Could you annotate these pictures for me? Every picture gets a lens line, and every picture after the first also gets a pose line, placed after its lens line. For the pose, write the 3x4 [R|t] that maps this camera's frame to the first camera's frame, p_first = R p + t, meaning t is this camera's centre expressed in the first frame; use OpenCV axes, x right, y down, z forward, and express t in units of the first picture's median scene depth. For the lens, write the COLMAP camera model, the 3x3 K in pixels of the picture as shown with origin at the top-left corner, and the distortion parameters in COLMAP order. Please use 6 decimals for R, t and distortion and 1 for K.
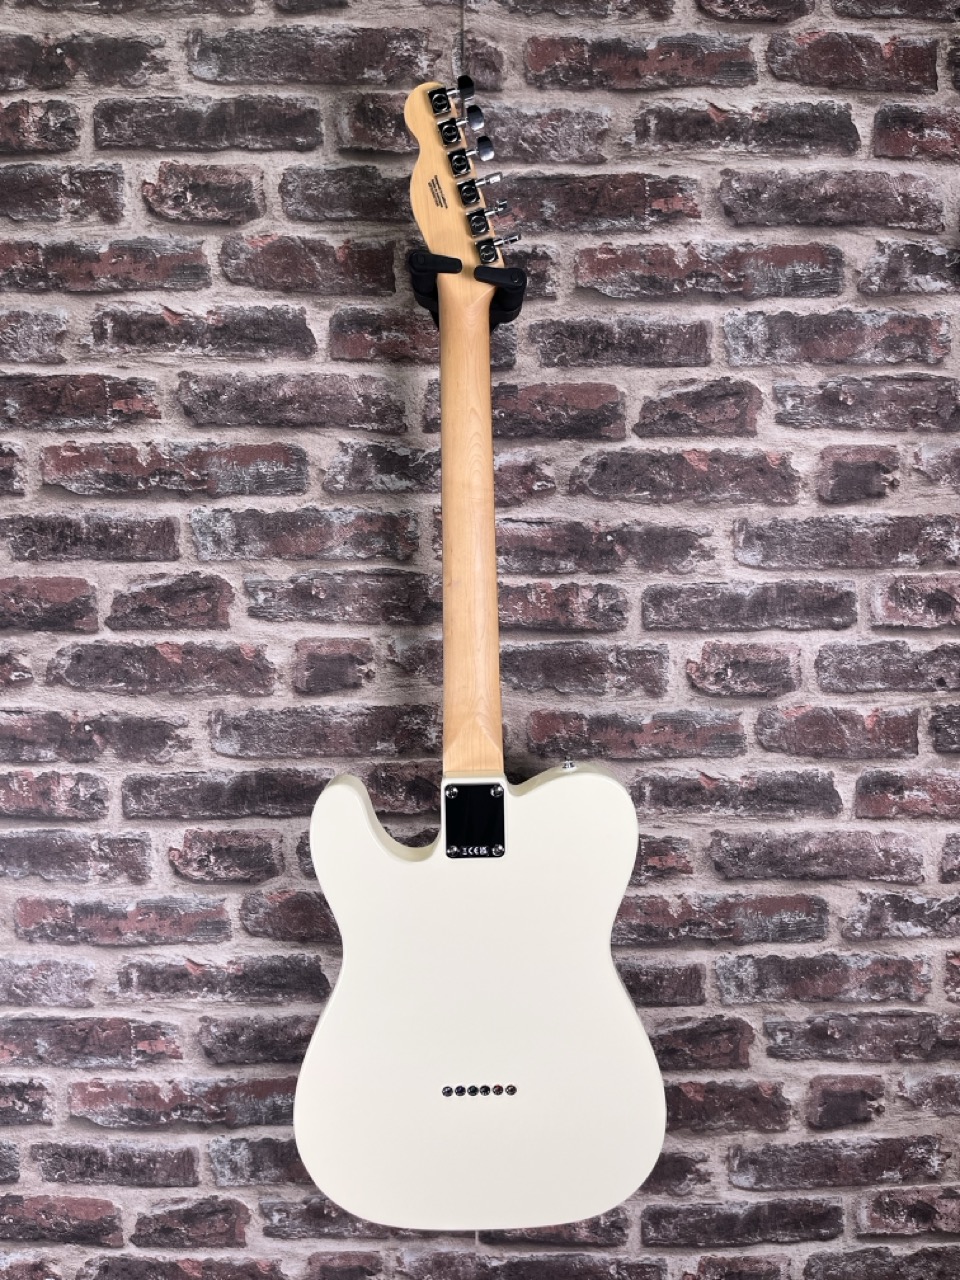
lens RADIAL K [[969.4, 0, 482.3], [0, 969.4, 635.3], [0, 0, 1]] dist [0.076526, -0.136427]
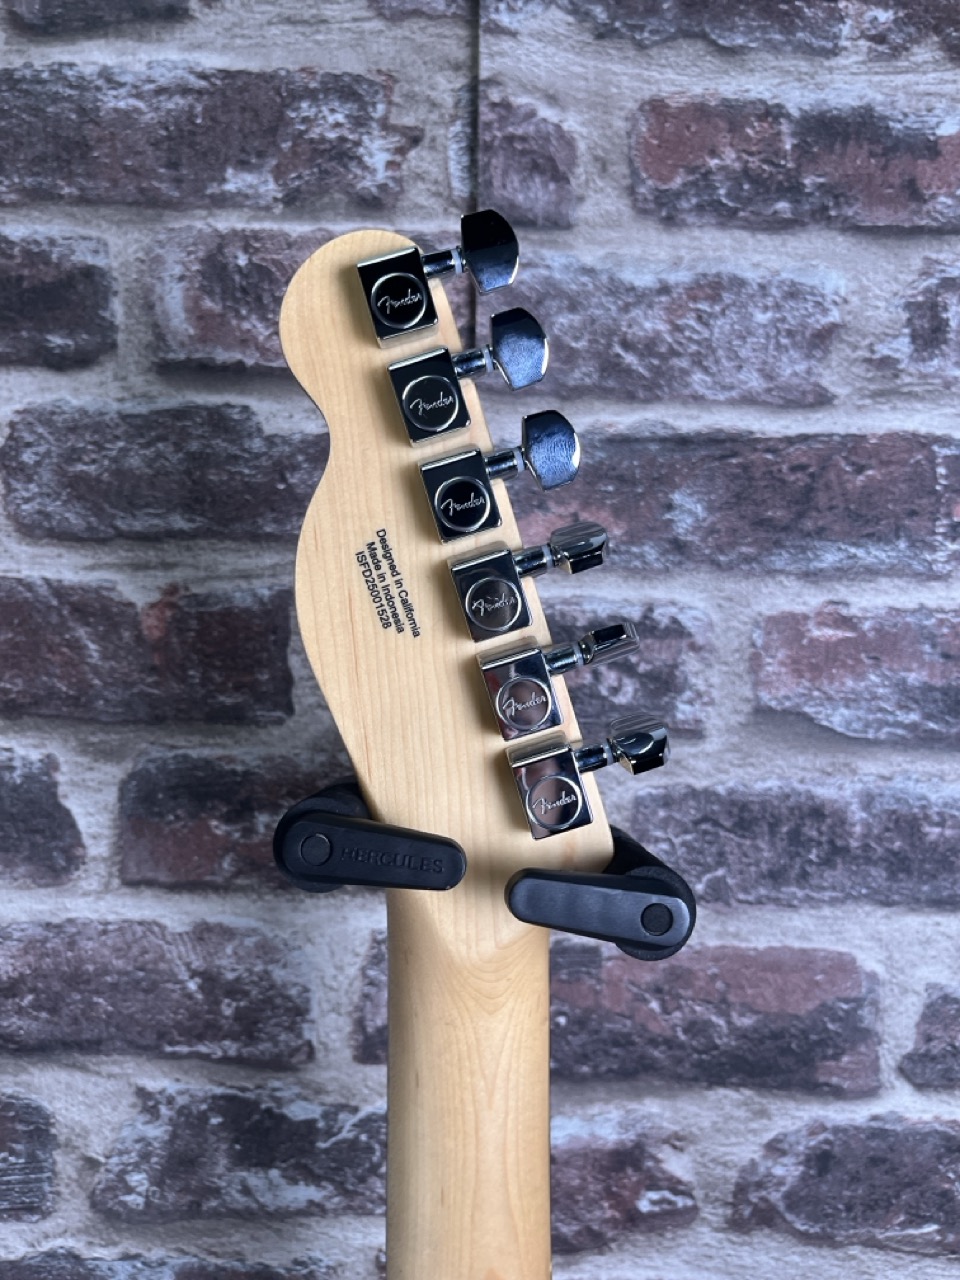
lens RADIAL K [[986.3, 0, 478.8], [0, 986.3, 677.1], [0, 0, 1]] dist [-0.002248, -0.017097]
pose [[0.999821, 0.017280, -0.007713, -0.011673], [-0.017844, 0.996600, -0.080442, -0.337627], [0.006297, 0.080565, 0.996729, 0.610045]]
